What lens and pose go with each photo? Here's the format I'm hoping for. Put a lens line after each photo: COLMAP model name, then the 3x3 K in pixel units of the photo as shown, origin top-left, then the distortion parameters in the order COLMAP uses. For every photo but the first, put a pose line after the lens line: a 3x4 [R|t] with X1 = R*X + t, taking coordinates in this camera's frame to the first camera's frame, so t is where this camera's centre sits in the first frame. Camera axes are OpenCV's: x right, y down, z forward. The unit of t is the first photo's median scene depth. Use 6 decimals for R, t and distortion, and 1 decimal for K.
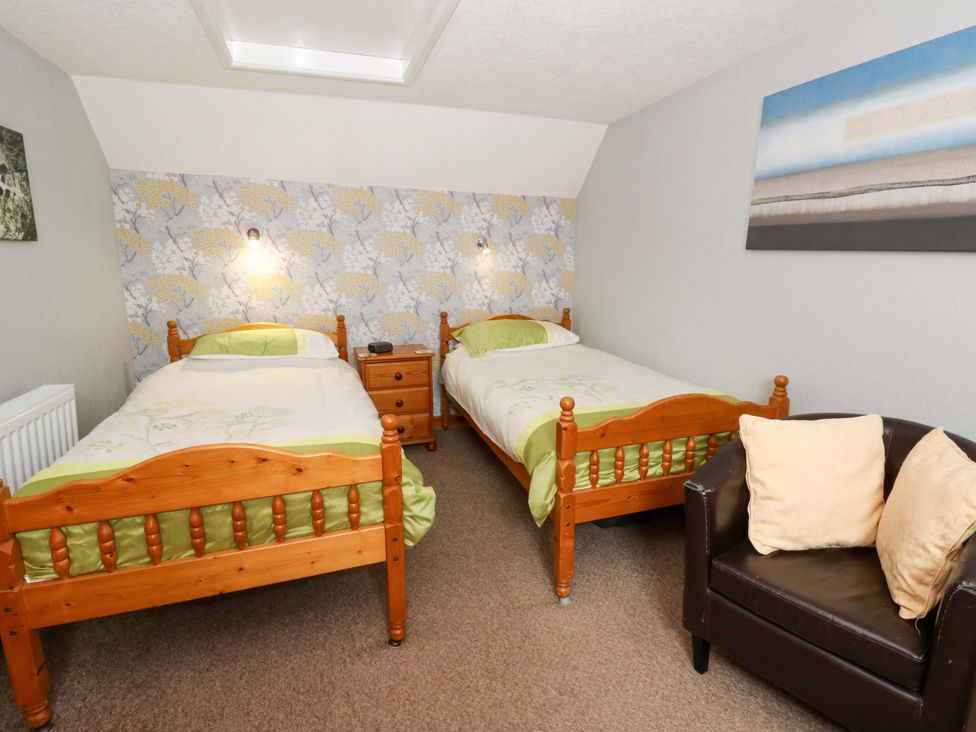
lens RADIAL K [[512.5, 0, 502.8], [0, 512.5, 361.8], [0, 0, 1]] dist [-0.001421, -0.008231]
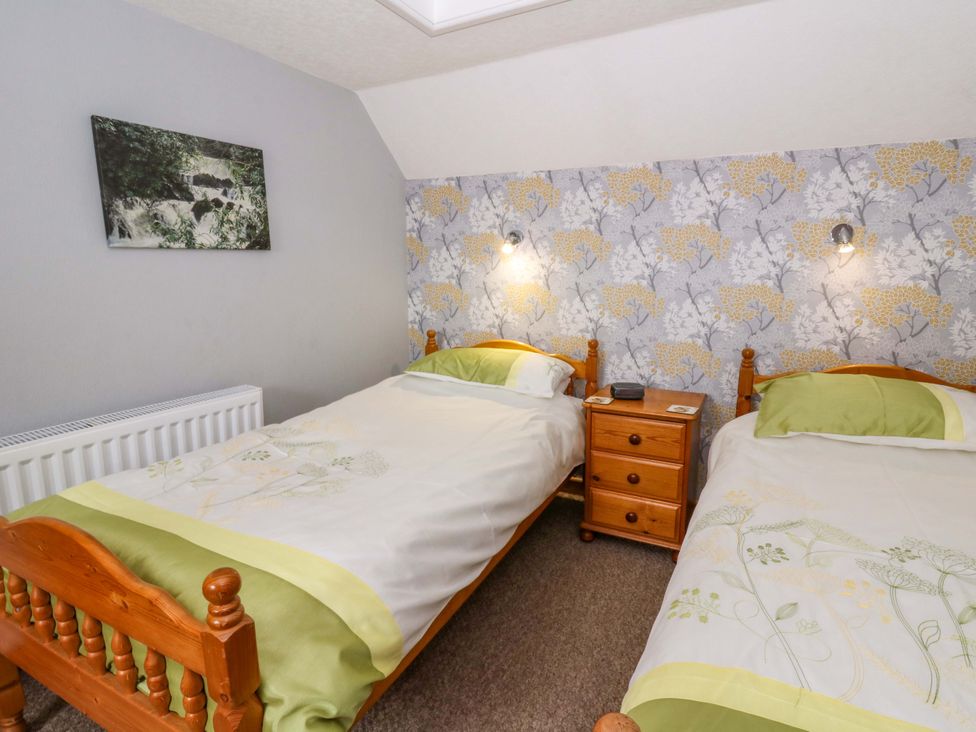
lens RADIAL K [[512.5, 0, 502.8], [0, 512.5, 361.8], [0, 0, 1]] dist [-0.001421, -0.008231]
pose [[0.683529, 0.124636, -0.719204, 0.145667], [-0.136574, 0.989751, 0.041721, -0.075434], [0.717033, 0.069707, 0.693545, 0.401801]]
